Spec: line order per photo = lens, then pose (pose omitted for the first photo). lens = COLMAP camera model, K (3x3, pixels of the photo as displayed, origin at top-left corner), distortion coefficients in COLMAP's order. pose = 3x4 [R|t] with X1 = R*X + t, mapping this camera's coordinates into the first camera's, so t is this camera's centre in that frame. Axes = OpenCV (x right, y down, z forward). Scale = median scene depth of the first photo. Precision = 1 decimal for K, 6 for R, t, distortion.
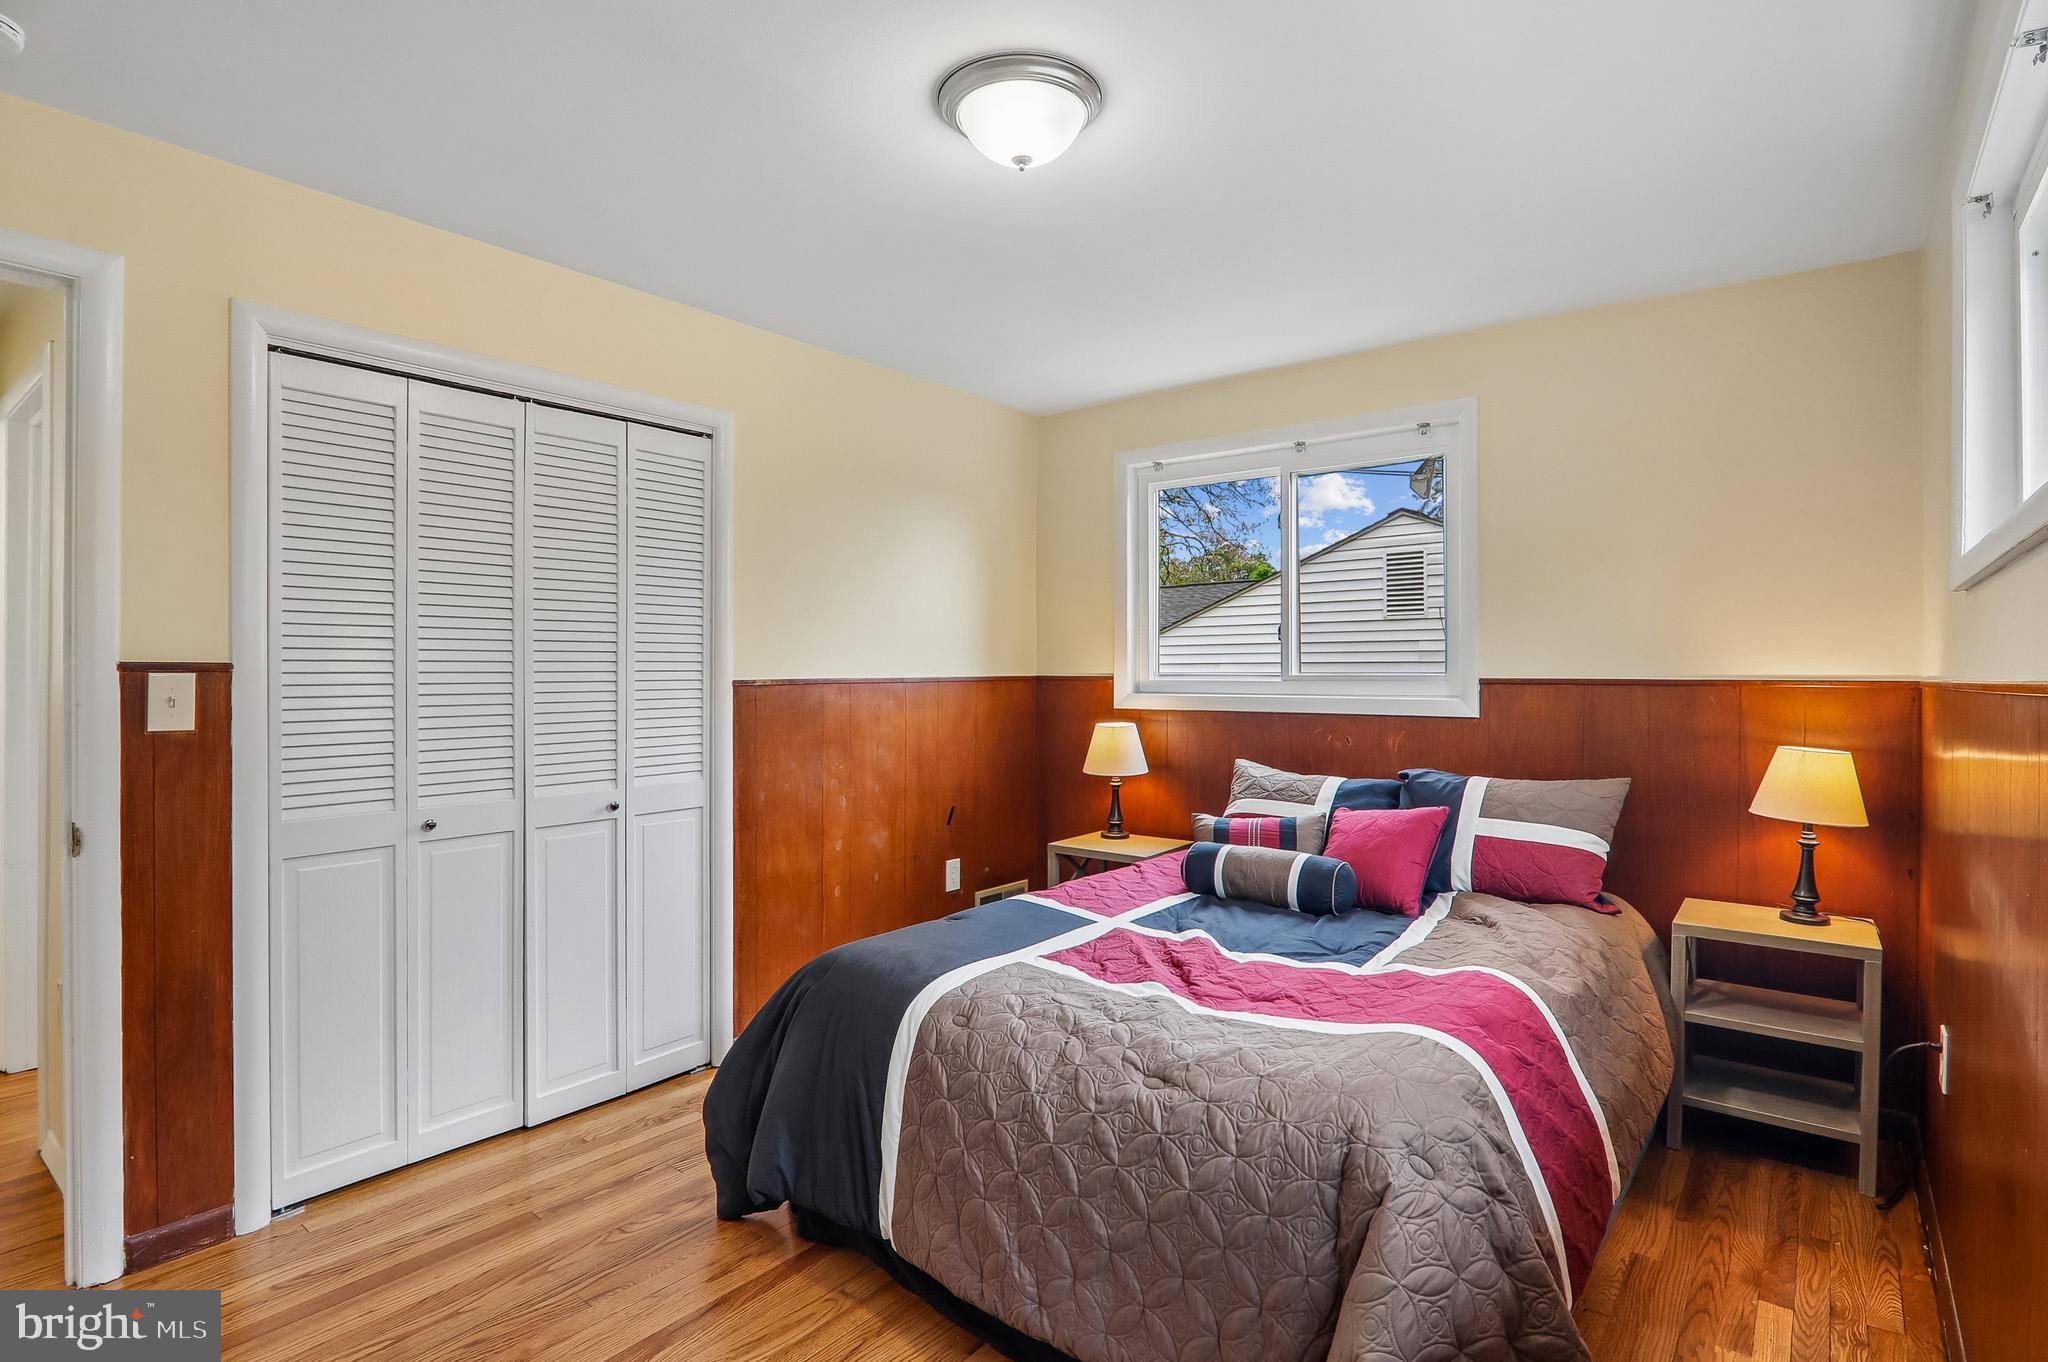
lens RADIAL K [[1018.0, 0, 1030.1], [0, 1018.0, 674.7], [0, 0, 1]] dist [-0.018709, -0.000224]
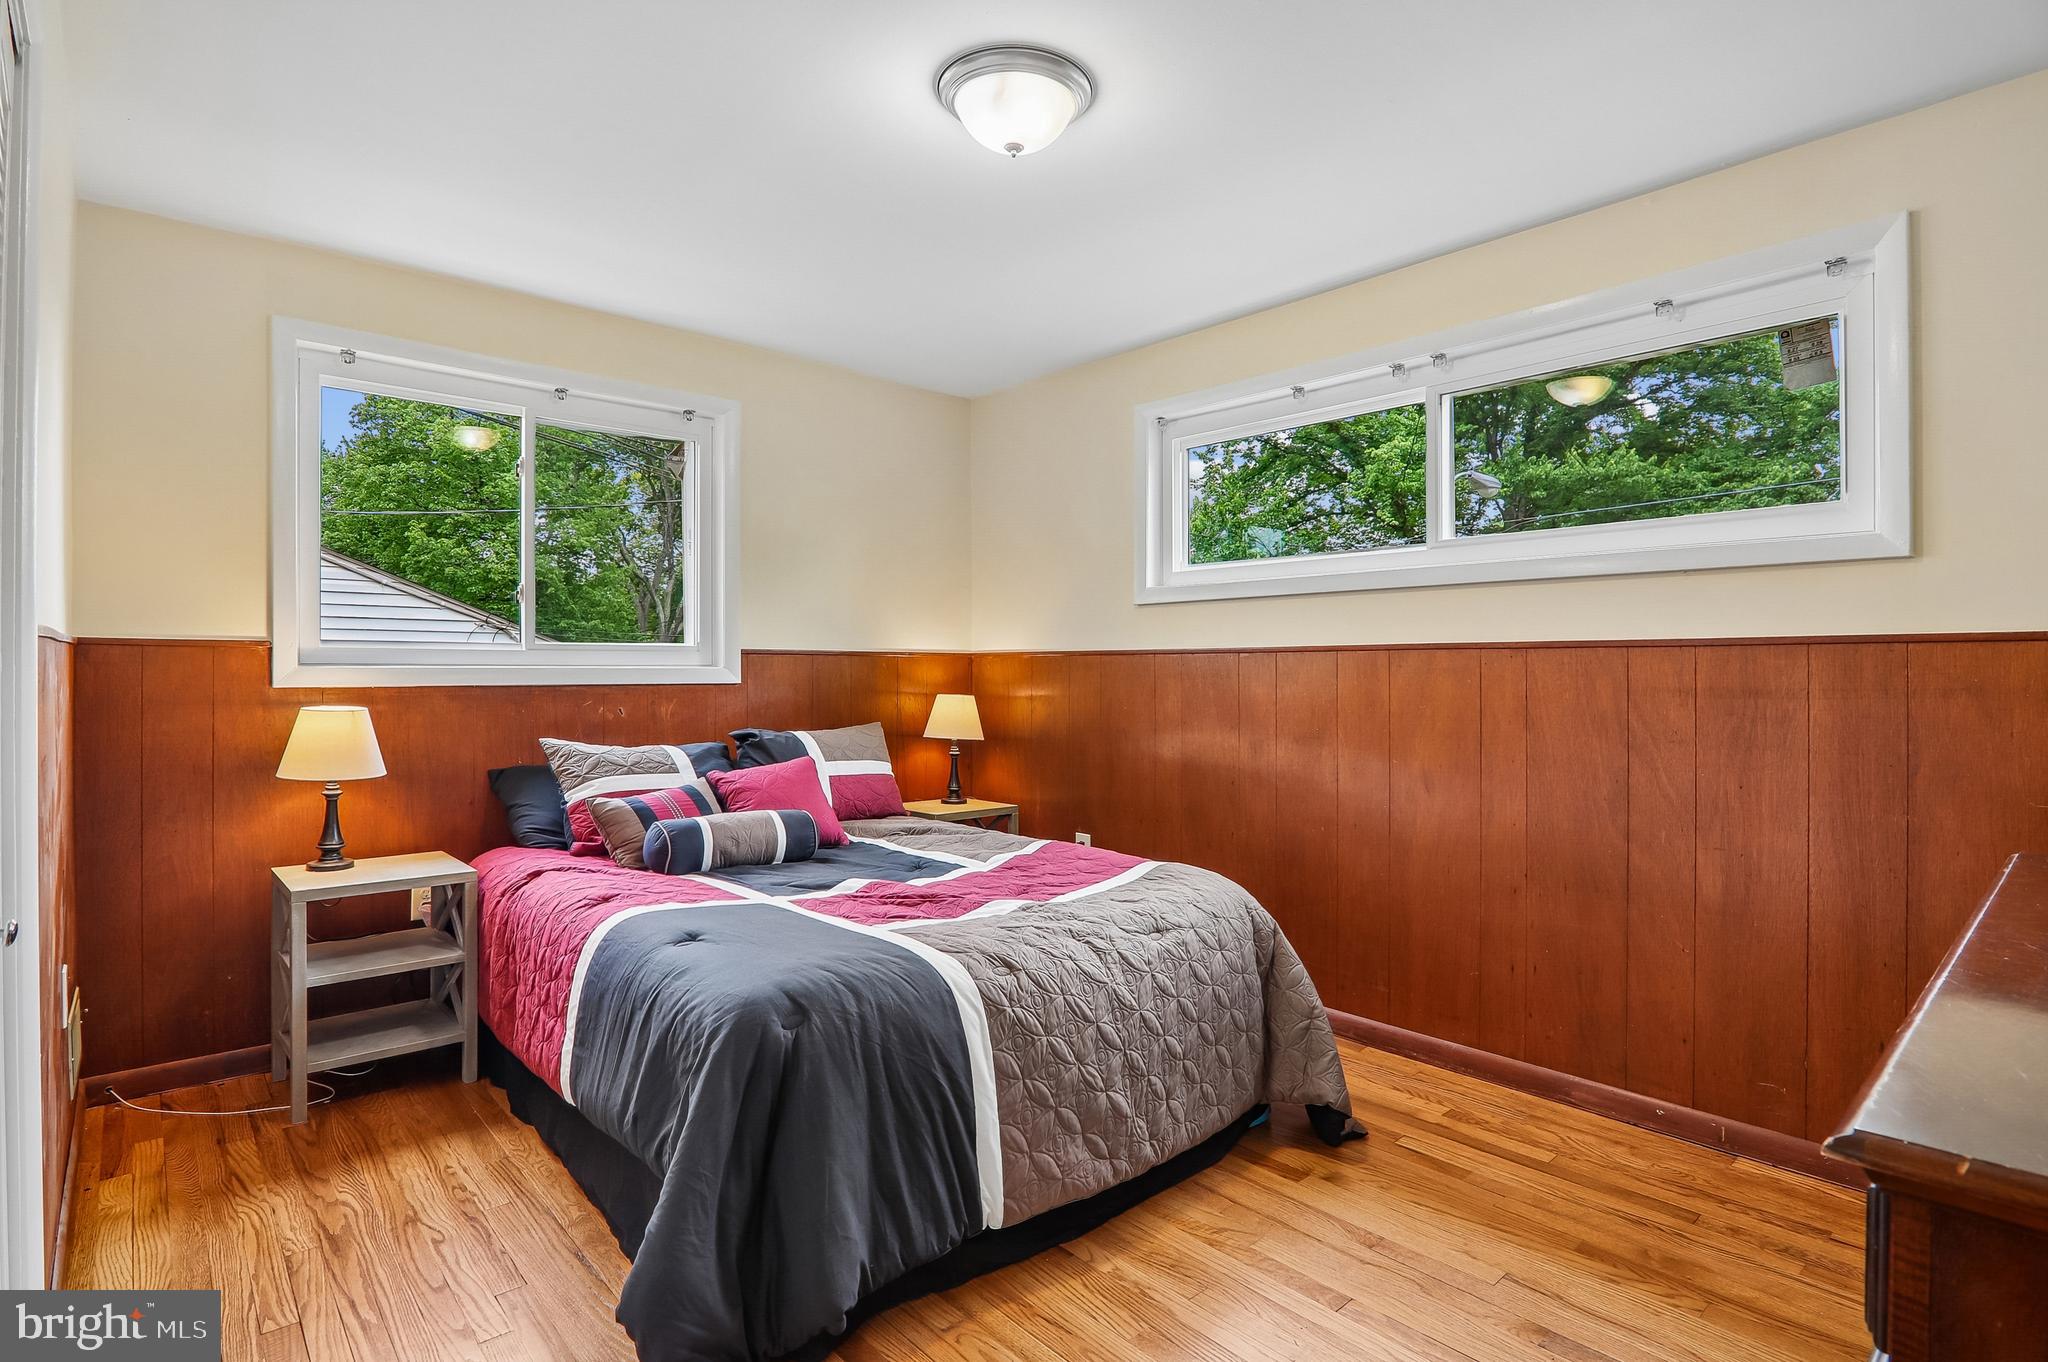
lens RADIAL K [[1018.0, 0, 1030.1], [0, 1018.0, 674.7], [0, 0, 1]] dist [-0.018709, -0.000224]
pose [[0.127069, -0.022275, 0.991644, -0.648624], [-0.016722, 0.999558, 0.024595, -0.001440], [-0.991753, -0.019707, 0.126640, 0.500883]]
